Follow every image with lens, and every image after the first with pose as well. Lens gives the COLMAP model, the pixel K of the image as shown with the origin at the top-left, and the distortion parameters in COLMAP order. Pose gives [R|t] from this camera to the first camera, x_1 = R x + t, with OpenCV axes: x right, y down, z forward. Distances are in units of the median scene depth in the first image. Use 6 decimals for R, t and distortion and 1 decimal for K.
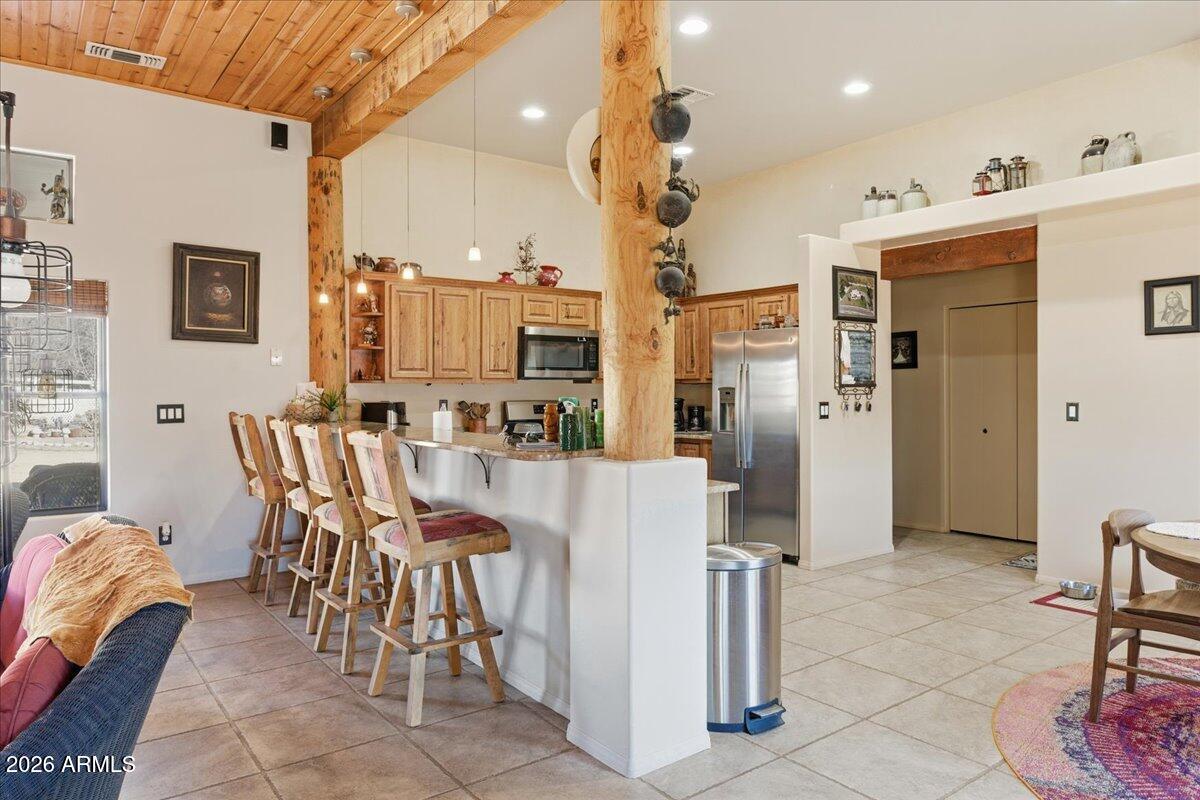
lens RADIAL K [[776.3, 0, 603.9], [0, 776.3, 392.4], [0, 0, 1]] dist [-0.004638, 0.002570]
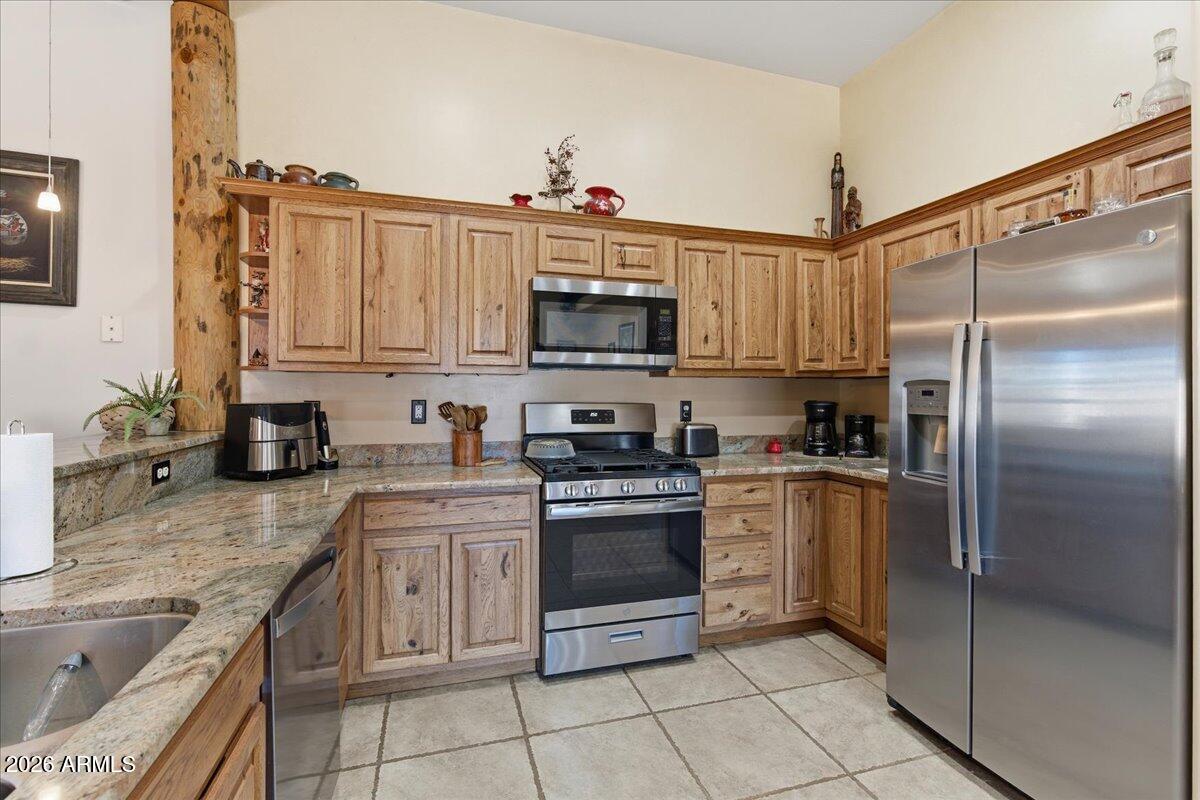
lens RADIAL K [[539.4, 0, 600.7], [0, 539.4, 392.1], [0, 0, 1]] dist [-0.001573, 0.000205]
pose [[0.940080, 0.006769, -0.340887, 0.094367], [-0.008371, 0.999960, -0.003227, 0.003673], [0.340852, 0.005888, 0.940099, 0.698377]]
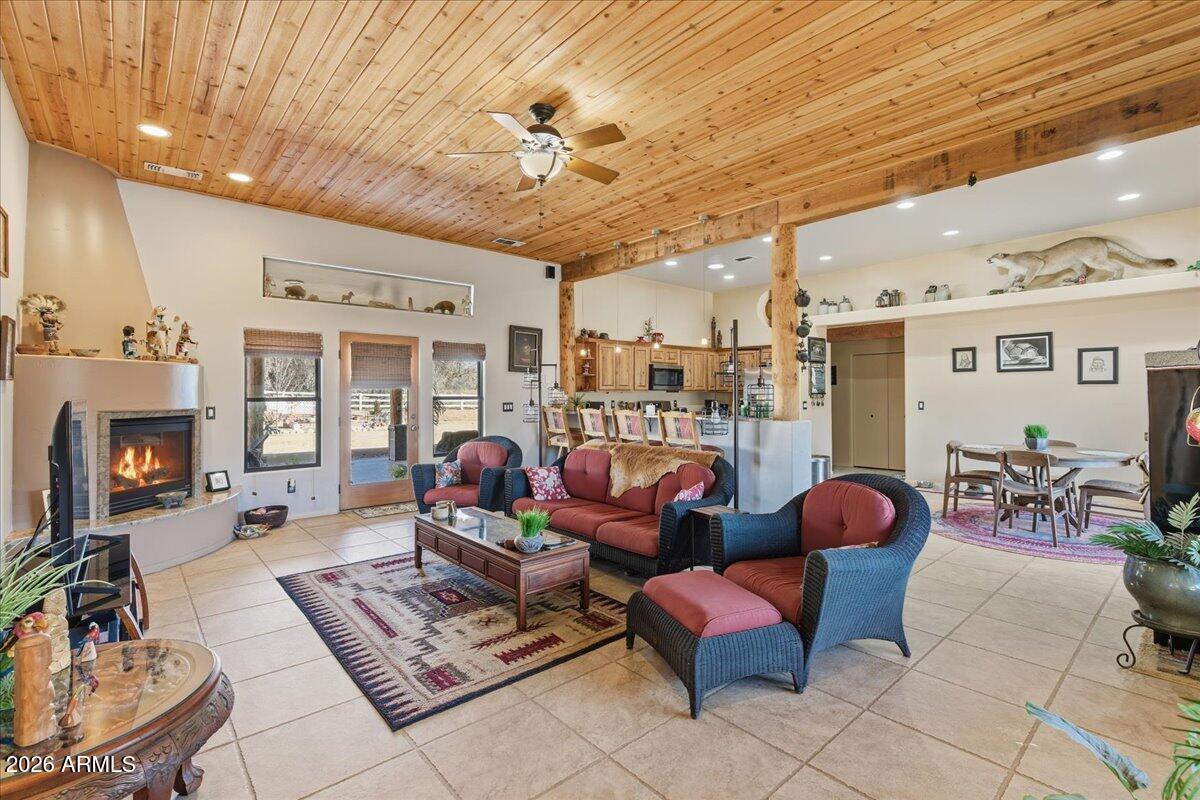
lens RADIAL K [[545.3, 0, 603.0], [0, 545.3, 390.4], [0, 0, 1]] dist [0.000925, 0.000155]
pose [[0.996958, 0.000787, 0.077934, -0.373017], [0.000260, 0.999910, -0.013416, 0.002256], [-0.077938, 0.013395, 0.996868, -0.429679]]
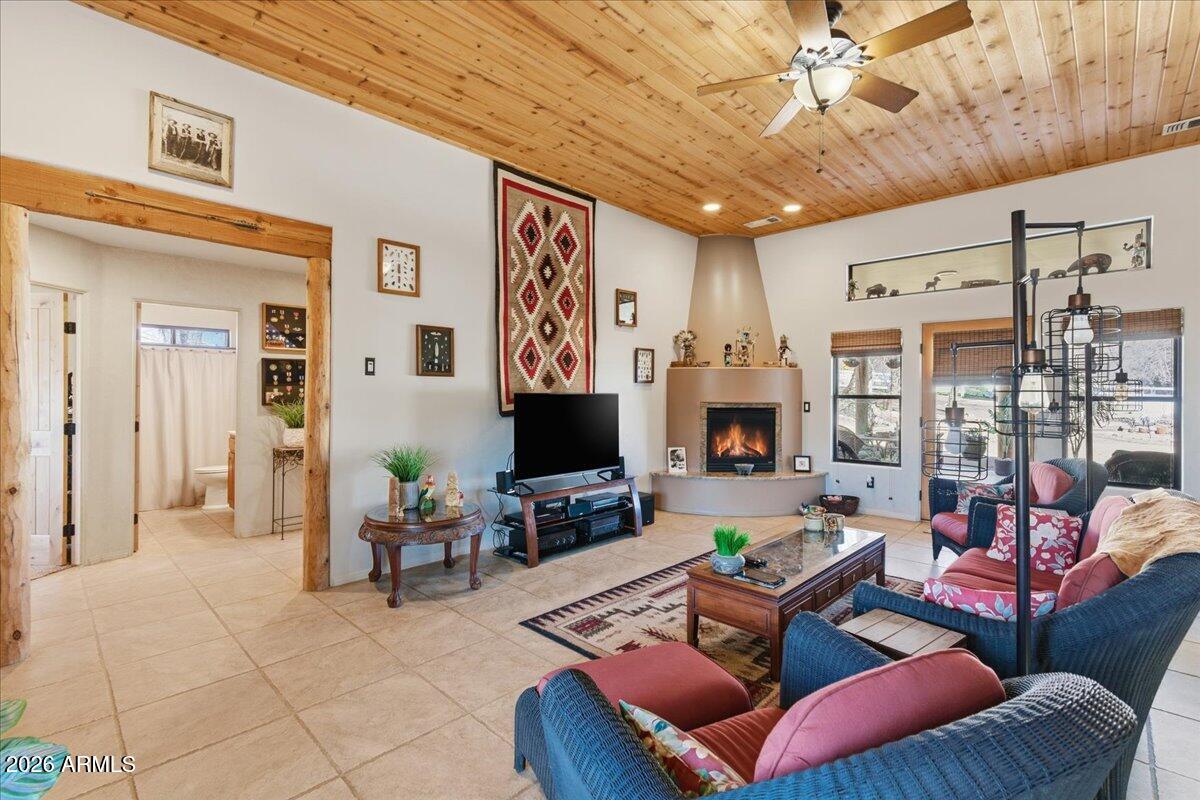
lens RADIAL K [[539.4, 0, 600.7], [0, 539.4, 392.1], [0, 0, 1]] dist [-0.001573, 0.000205]
pose [[0.163150, 0.002911, -0.986597, 0.051566], [-0.010871, 0.999940, 0.001153, 0.000538], [0.986541, 0.010537, 0.163171, -0.052105]]
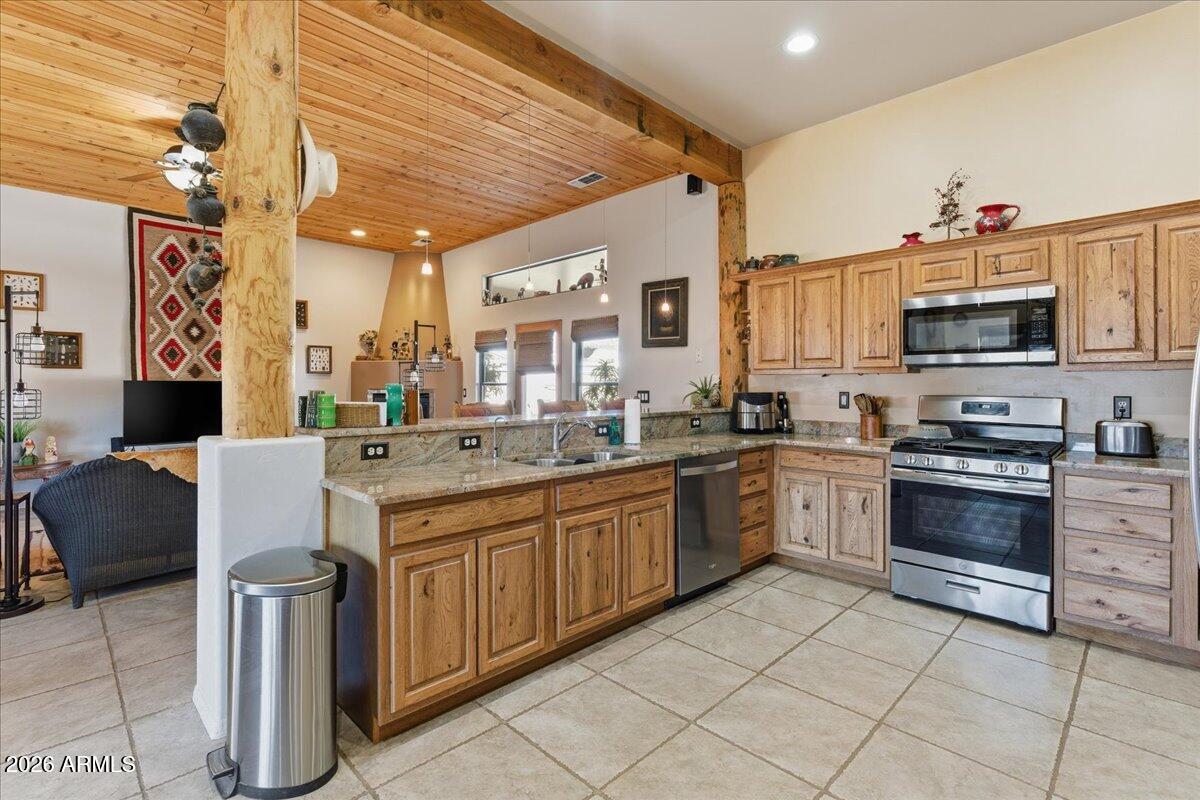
lens RADIAL K [[550.1, 0, 604.7], [0, 550.1, 383.5], [0, 0, 1]] dist [-0.003408, -0.000073]
pose [[0.144047, 0.000479, -0.989571, 0.441757], [-0.008299, 0.999965, -0.000724, 0.002601], [0.989536, 0.008316, 0.144046, 0.687772]]
